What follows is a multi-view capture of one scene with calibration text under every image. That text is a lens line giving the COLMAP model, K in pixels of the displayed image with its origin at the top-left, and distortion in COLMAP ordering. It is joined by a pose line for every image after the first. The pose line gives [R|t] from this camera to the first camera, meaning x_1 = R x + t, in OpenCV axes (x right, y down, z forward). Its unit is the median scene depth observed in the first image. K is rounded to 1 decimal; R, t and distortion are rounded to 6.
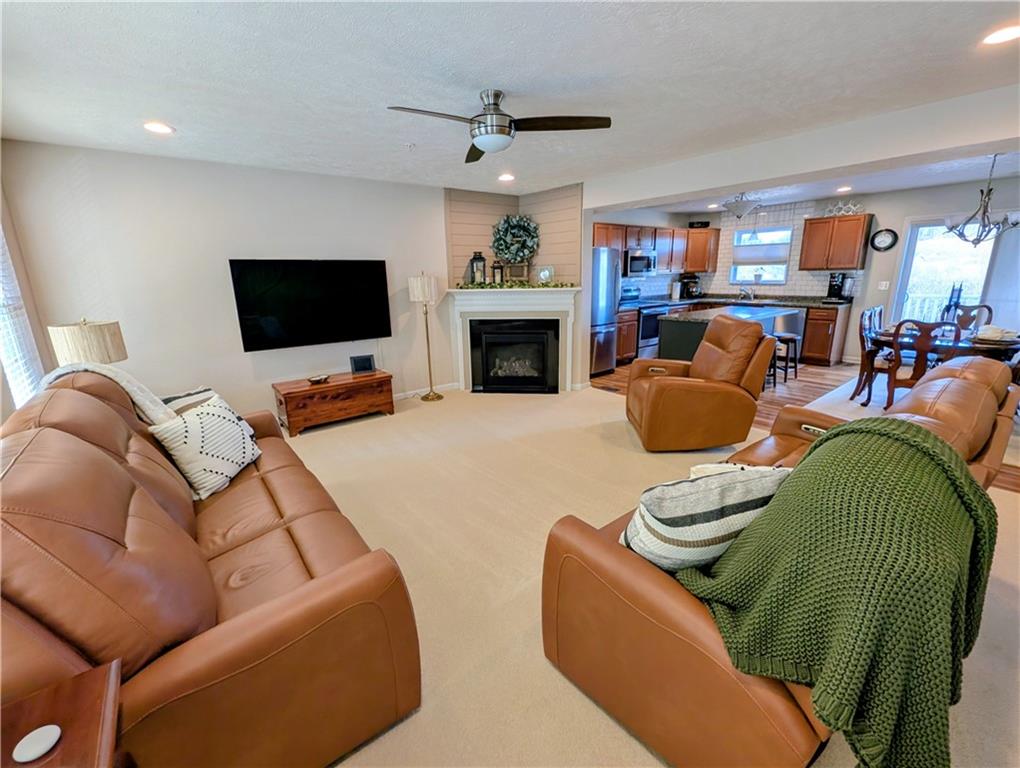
lens RADIAL K [[421.2, 0, 506.5], [0, 421.2, 381.1], [0, 0, 1]] dist [0.000014, -0.000195]
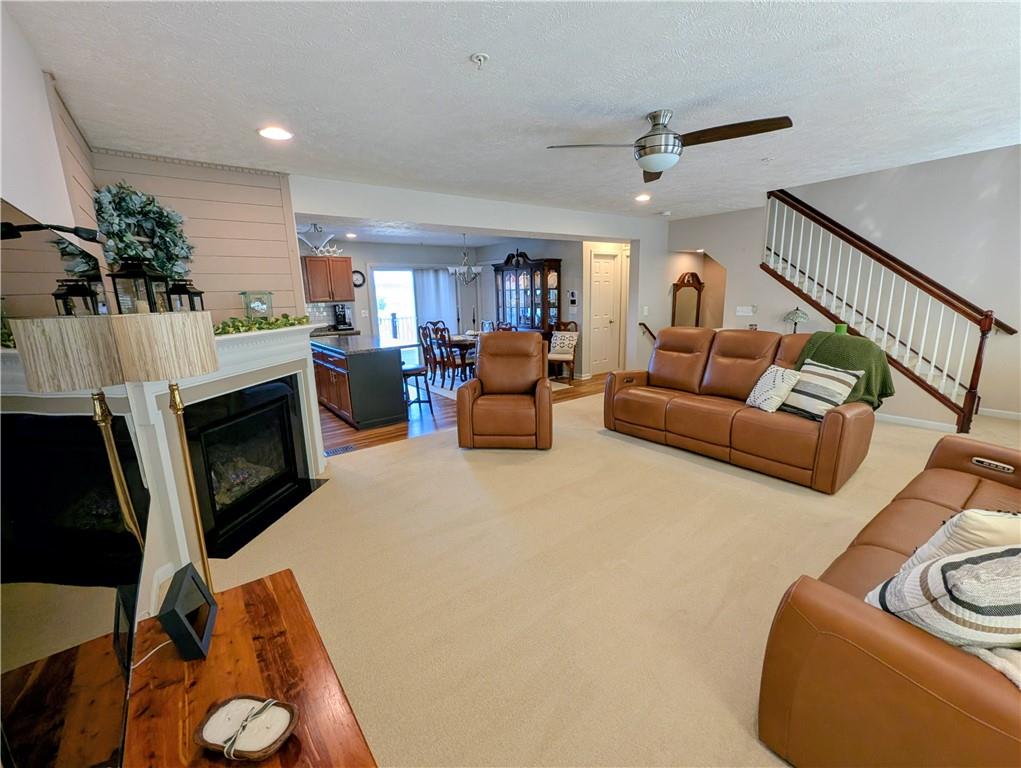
lens RADIAL K [[421.6, 0, 507.0], [0, 421.6, 381.1], [0, 0, 1]] dist [0.000014, -0.000195]
pose [[0.013984, -0.183675, 0.982888, -0.492070], [0.272719, 0.946416, 0.172979, -0.154964], [-0.961992, 0.265633, 0.063326, 0.634705]]
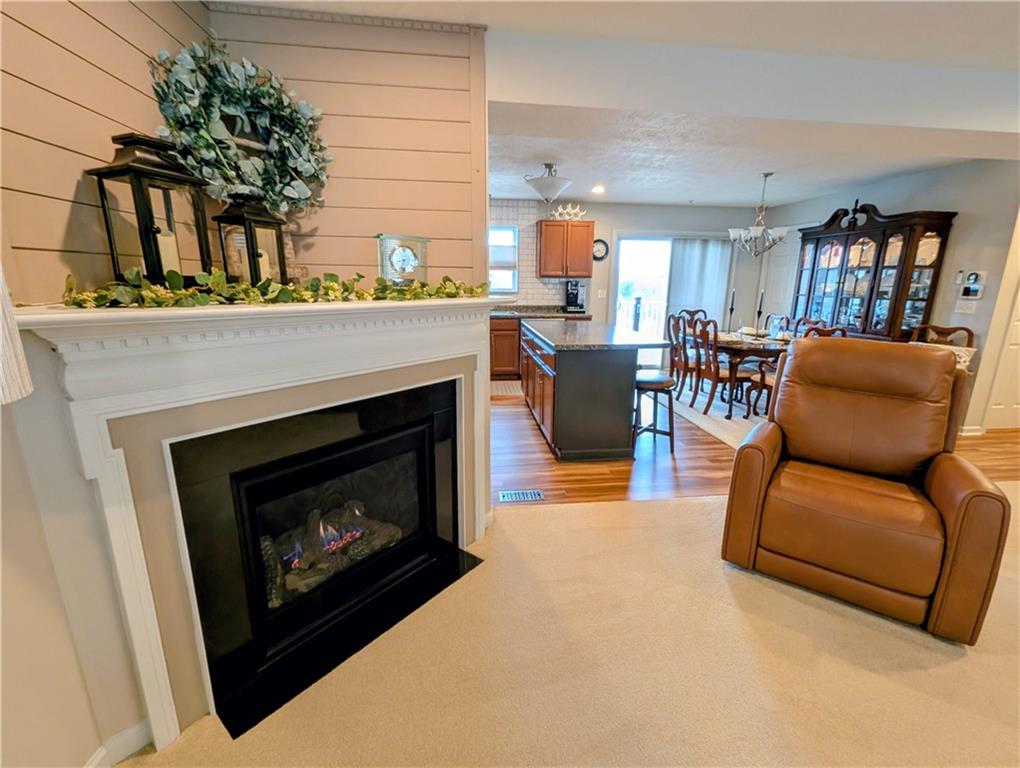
lens RADIAL K [[432.4, 0, 516.3], [0, 432.4, 383.8], [0, 0, 1]] dist [-0.001485, -0.000336]
pose [[0.519831, -0.172413, 0.836690, -0.176026], [0.191322, 0.978039, 0.082673, -0.159953], [-0.832569, 0.117101, 0.541402, 0.719891]]
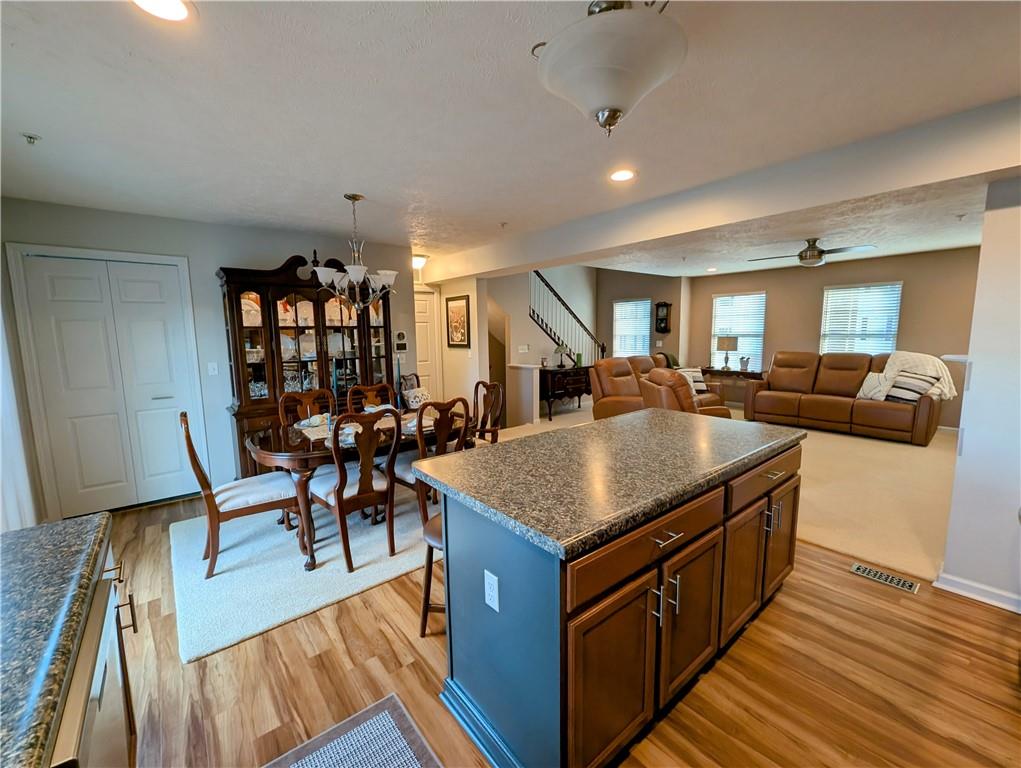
lens RADIAL K [[421.6, 0, 507.0], [0, 421.6, 381.1], [0, 0, 1]] dist [0.000014, -0.000195]
pose [[-0.999318, 0.035597, -0.009868, 0.671676], [0.029673, 0.932673, 0.359500, -0.365710], [0.022000, 0.358962, -0.933093, 1.372008]]
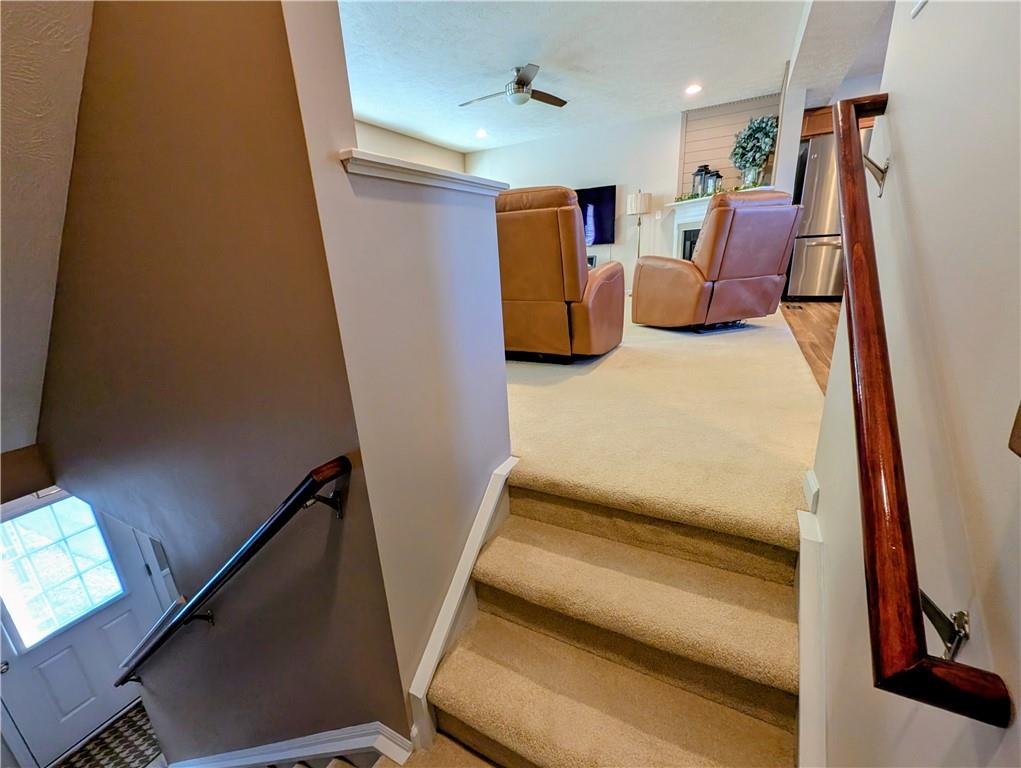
lens RADIAL K [[421.6, 0, 507.0], [0, 421.6, 381.1], [0, 0, 1]] dist [0.000014, -0.000195]
pose [[0.384514, 0.269030, -0.883047, 0.834009], [-0.186009, 0.959550, 0.211341, 0.089649], [0.904185, 0.082991, 0.419002, 0.130829]]
